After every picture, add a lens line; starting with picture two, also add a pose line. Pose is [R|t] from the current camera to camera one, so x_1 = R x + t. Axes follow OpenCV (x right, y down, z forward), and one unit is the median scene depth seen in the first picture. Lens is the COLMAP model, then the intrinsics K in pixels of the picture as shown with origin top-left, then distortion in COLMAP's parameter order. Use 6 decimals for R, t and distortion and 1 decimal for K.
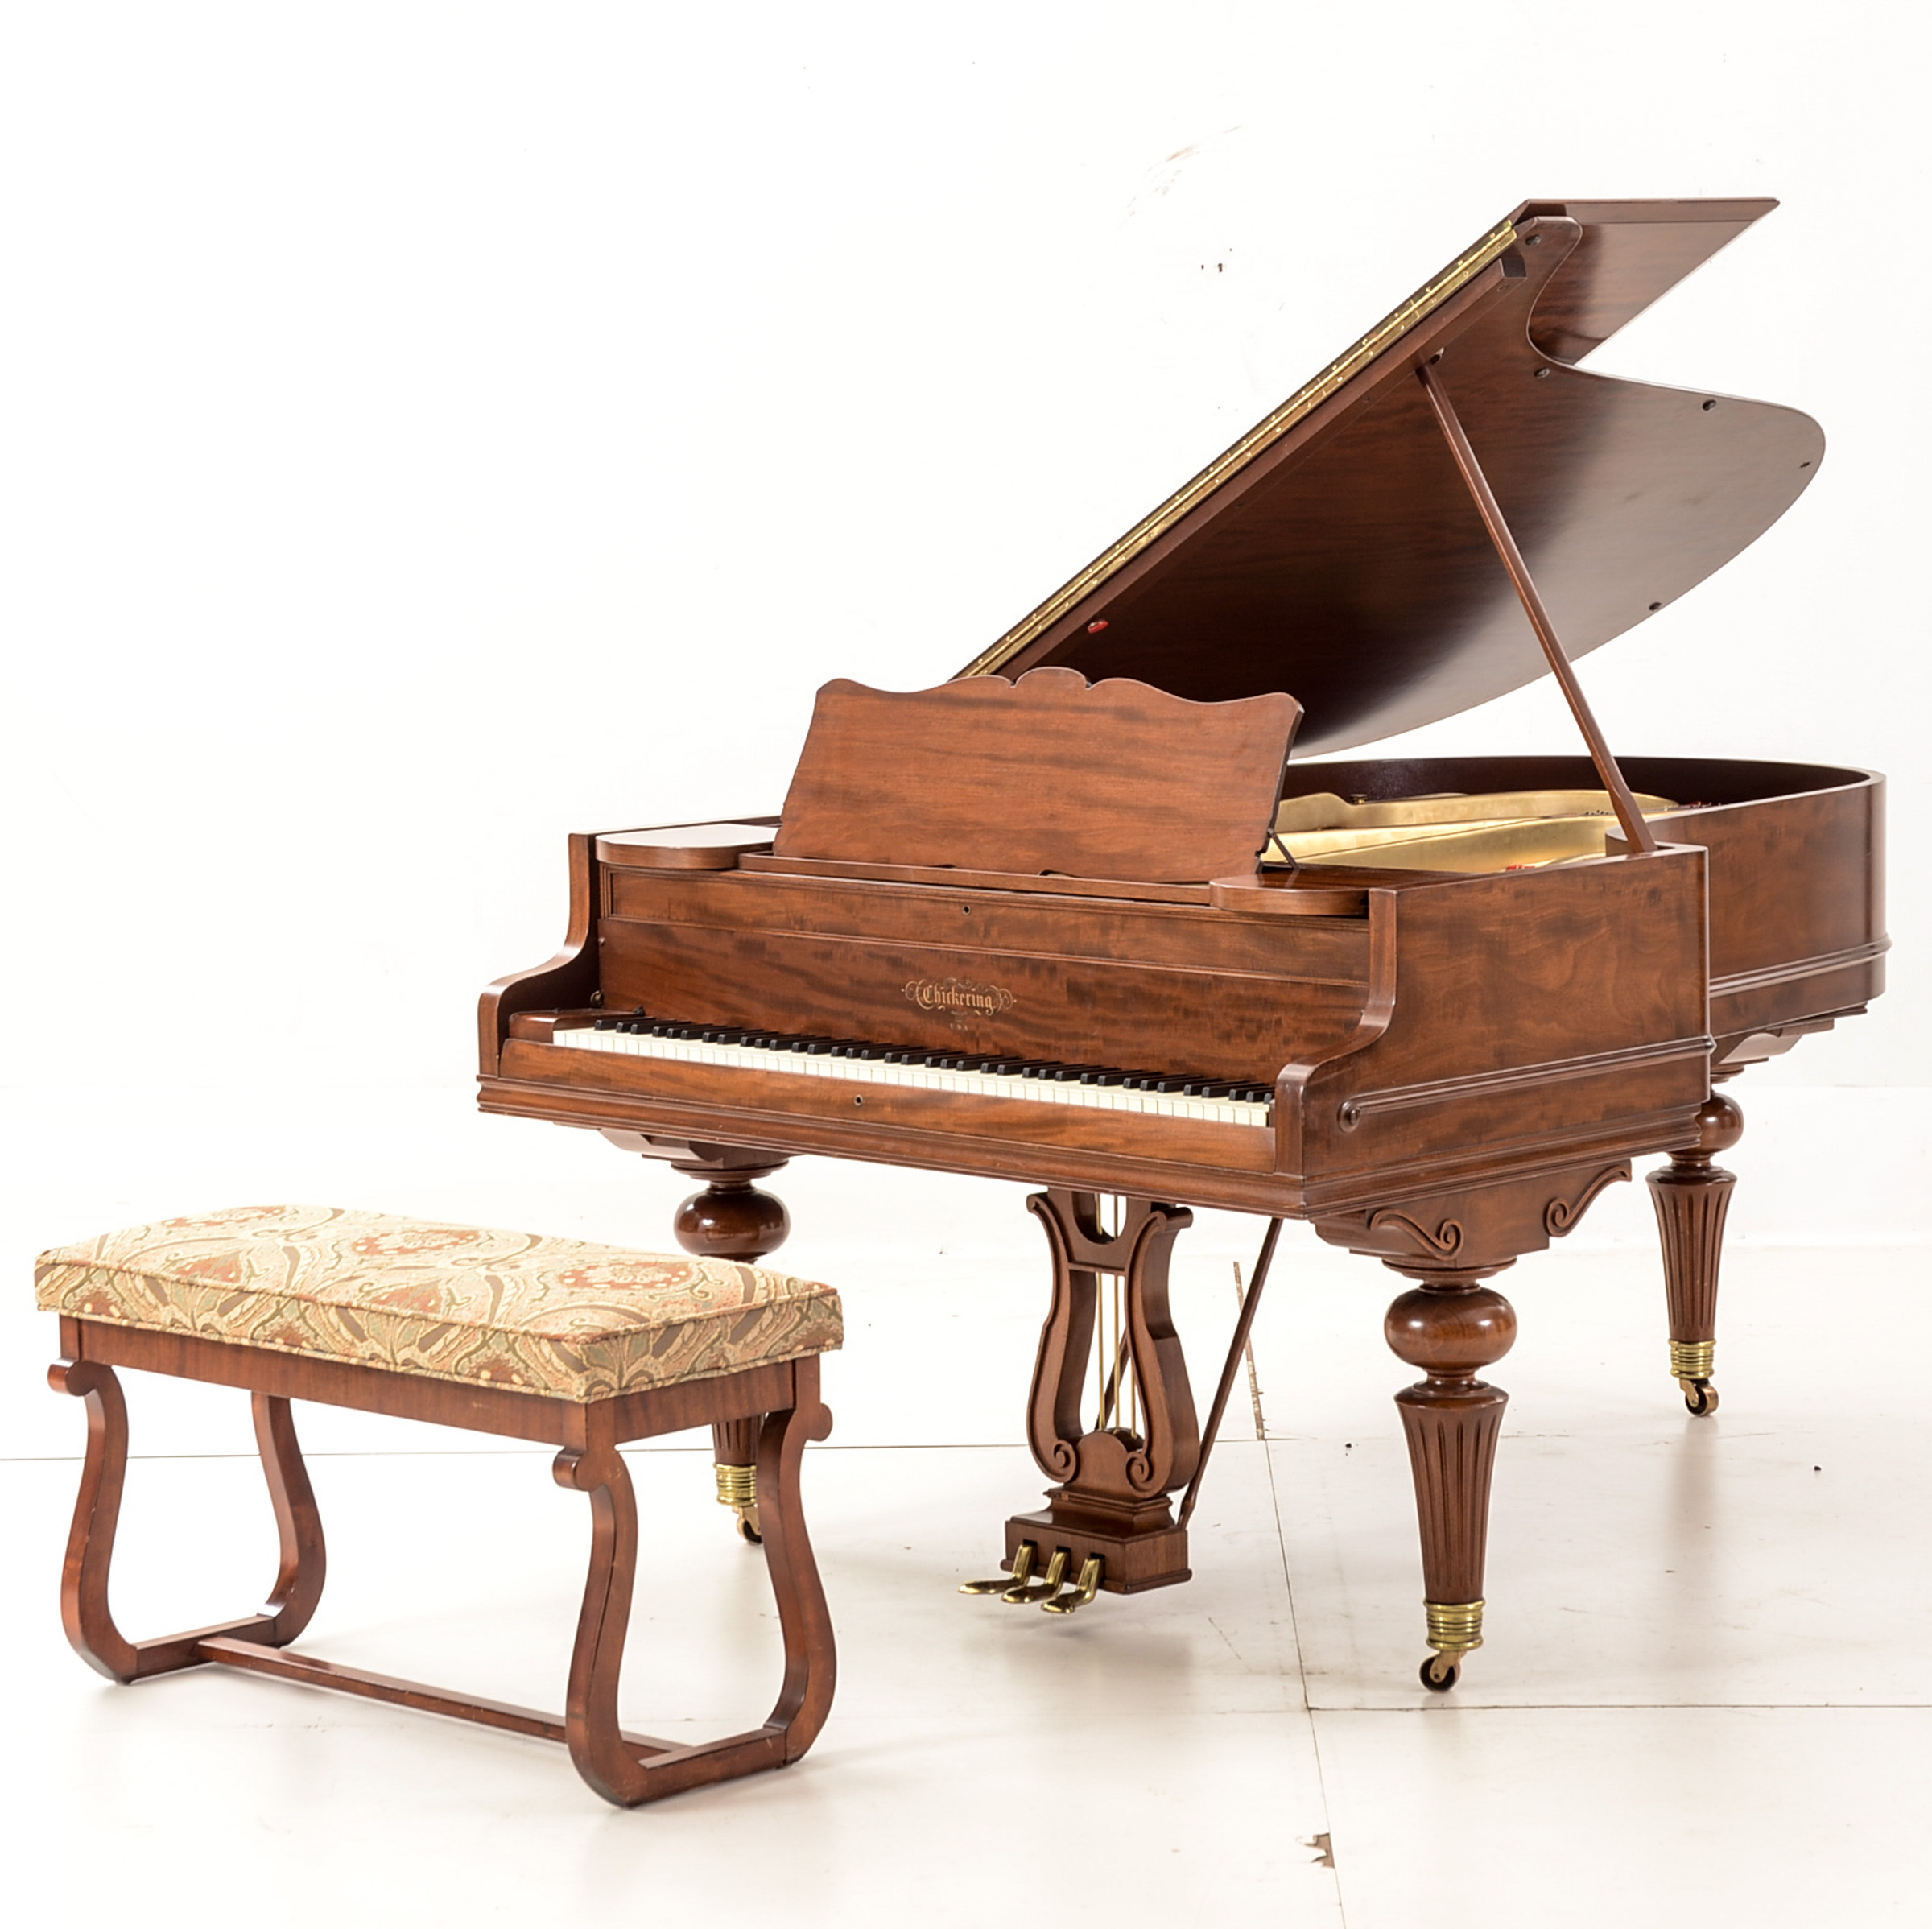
lens RADIAL K [[5135.0, 0, 966.0], [0, 5135.0, 964.5], [0, 0, 1]] dist [-0.008665, 0.049522]
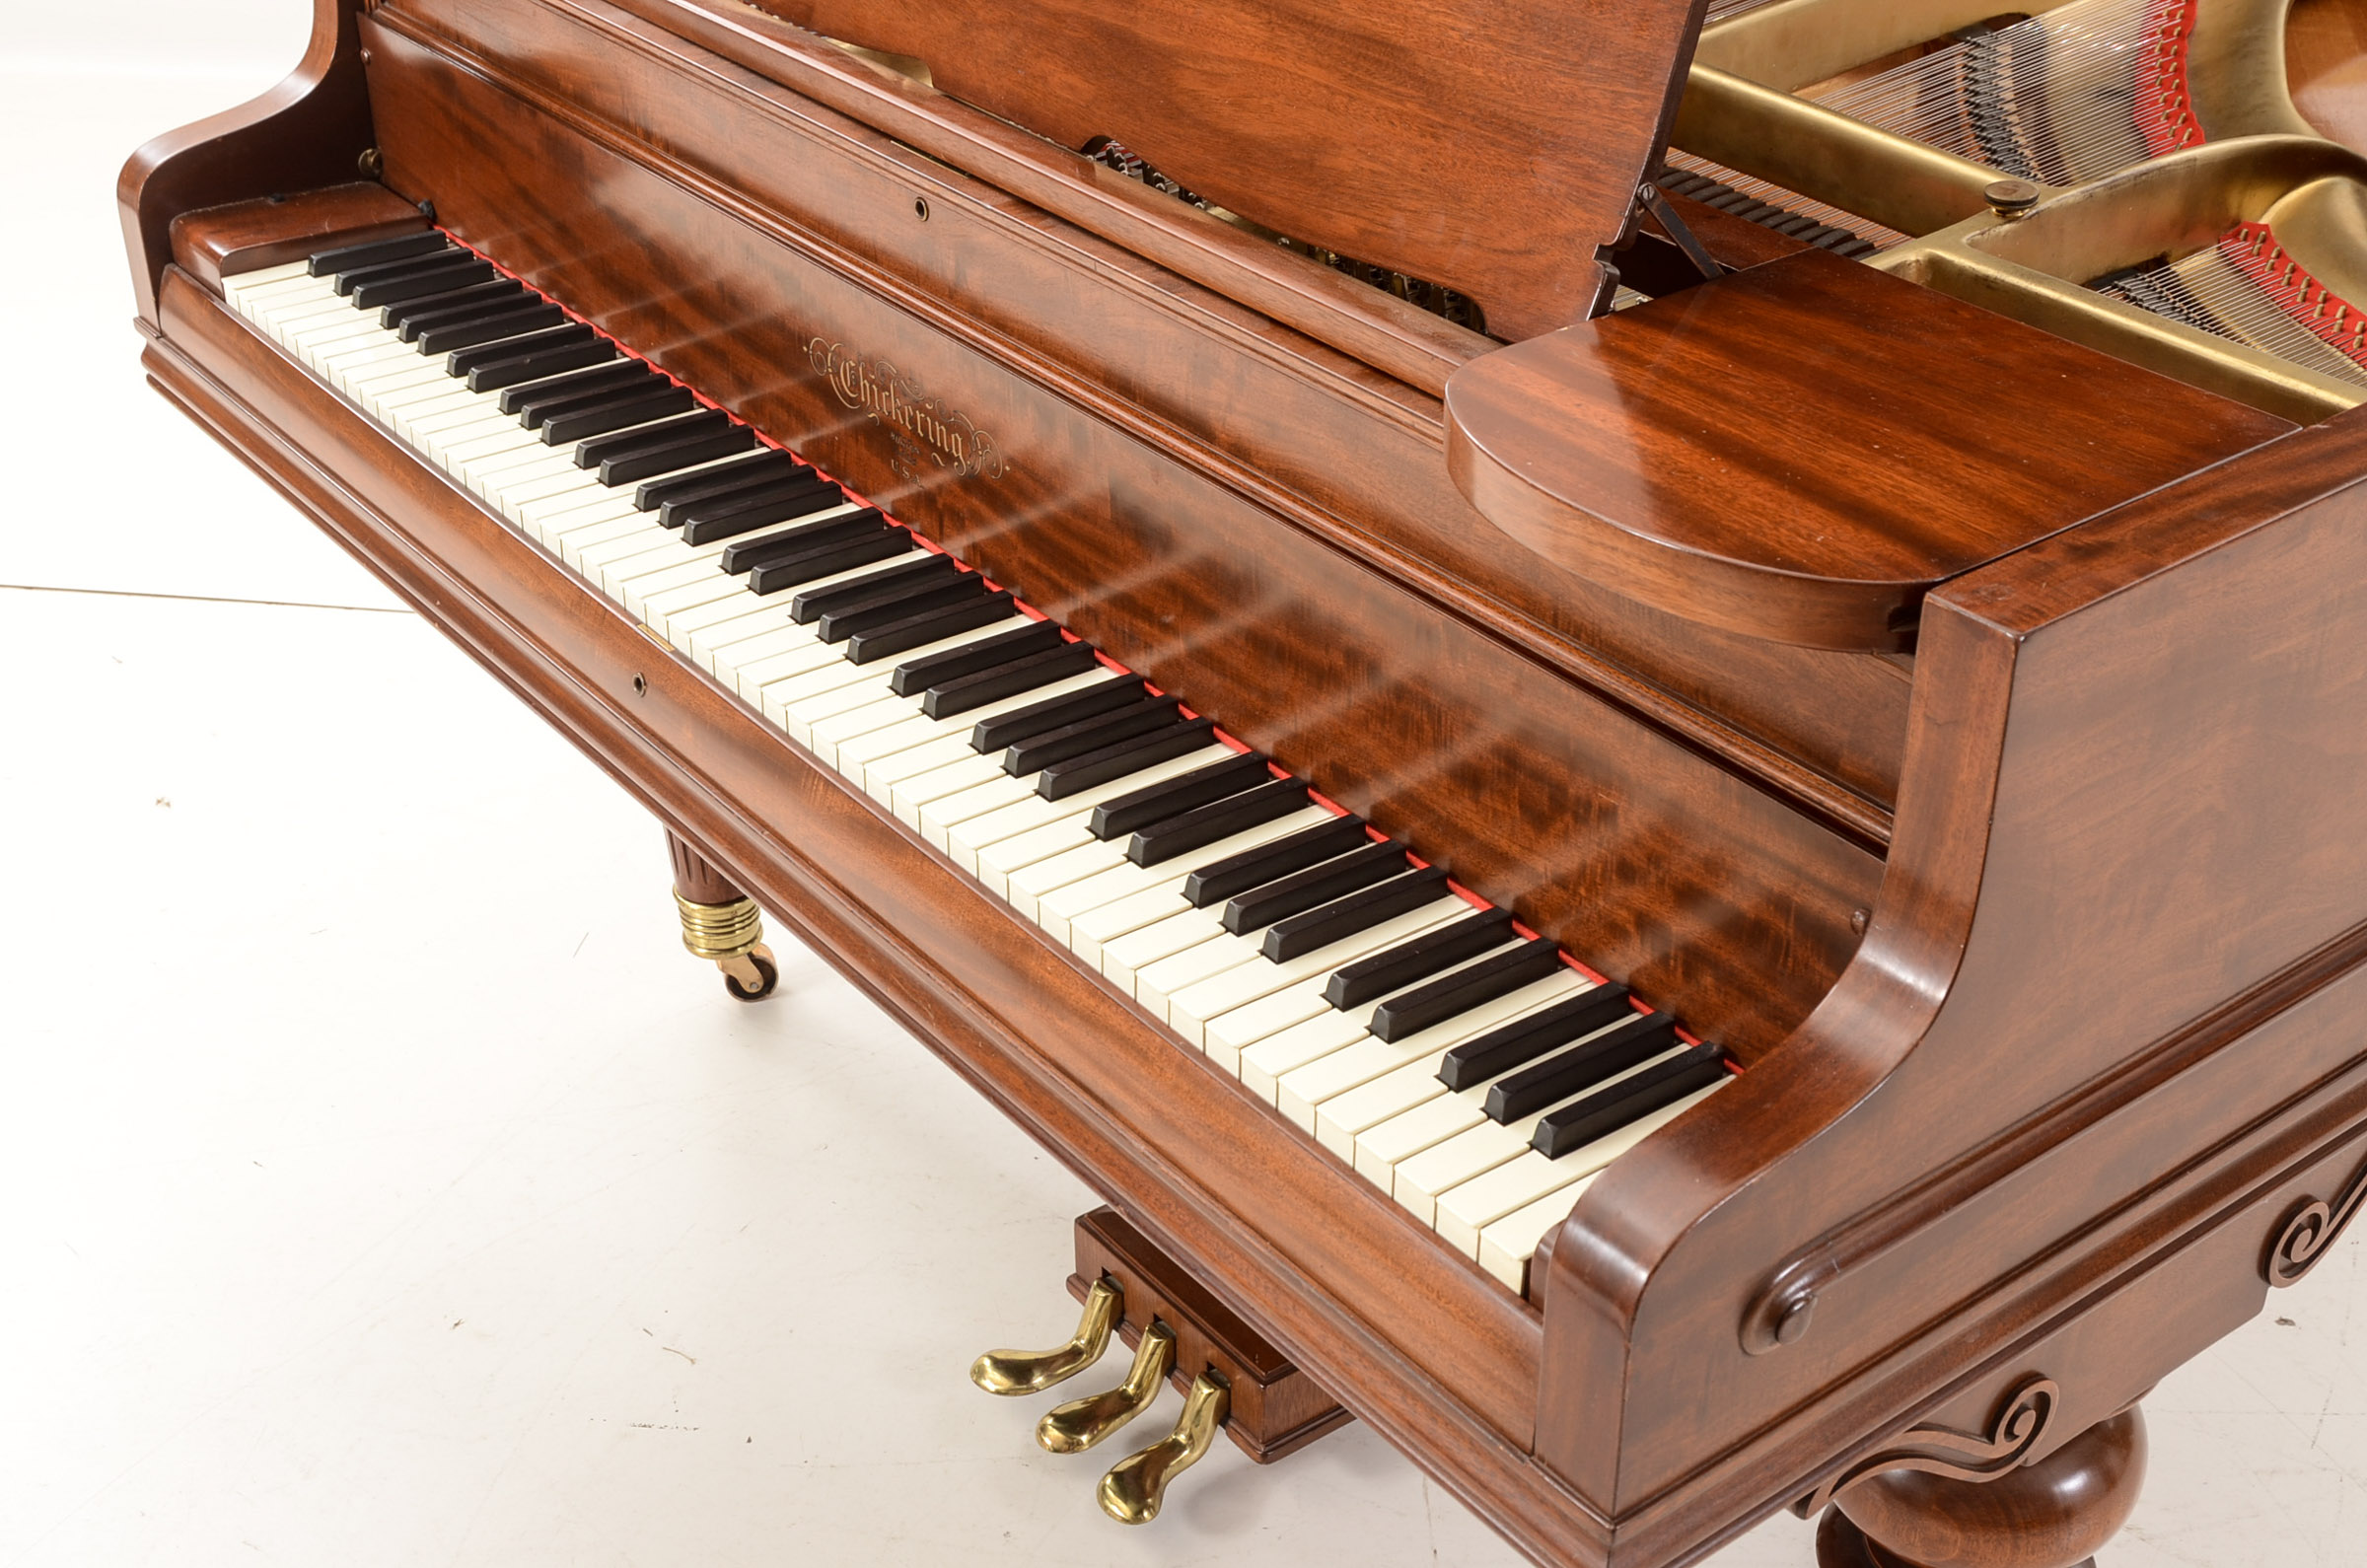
lens RADIAL K [[3057.5, 0, 1183.5], [0, 3057.5, 784.0], [0, 0, 1]] dist [-0.042092, -0.039984]
pose [[0.992526, 0.072474, -0.098185, 0.049382], [-0.025493, 0.909941, 0.413954, -0.071746], [0.119344, -0.408357, 0.904987, 0.761304]]
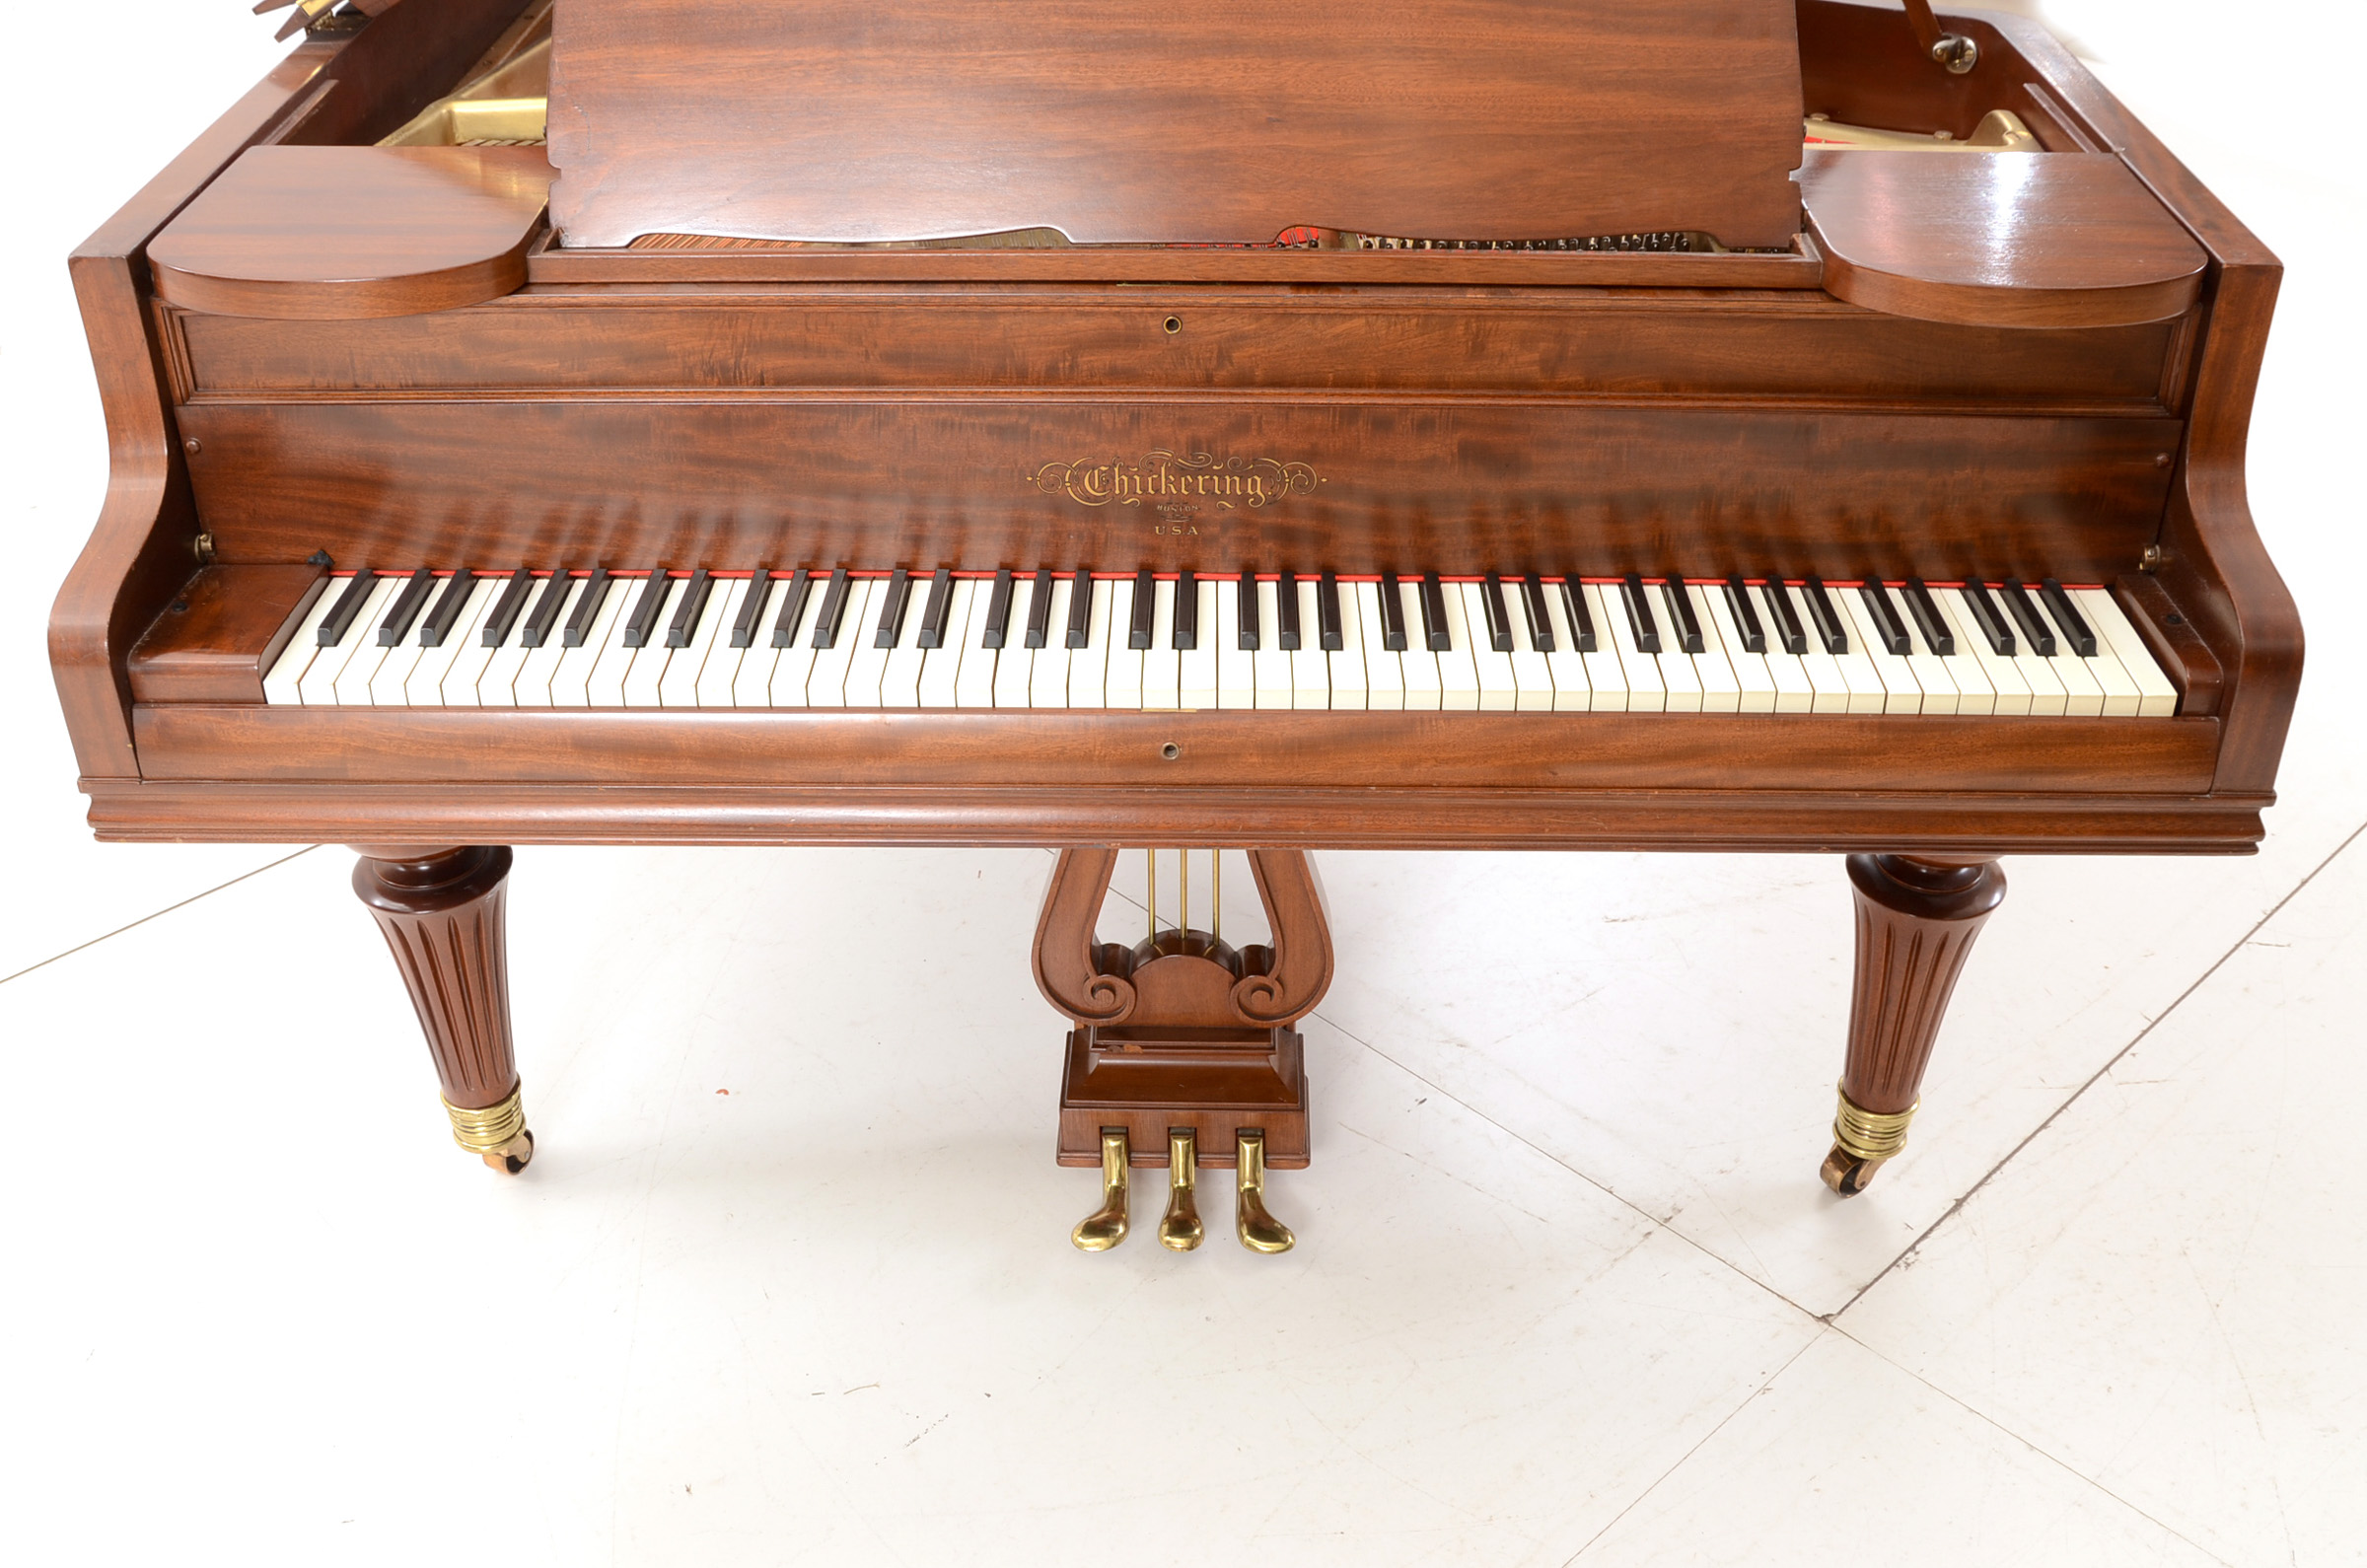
lens RADIAL K [[2469.0, 0, 1183.5], [0, 2469.0, 784.0], [0, 0, 1]] dist [-0.090844, 0.003164]
pose [[0.708398, -0.363425, 0.605058, -0.174722], [0.067567, 0.888230, 0.454403, -0.085975], [-0.702572, -0.281016, 0.653775, 0.818989]]
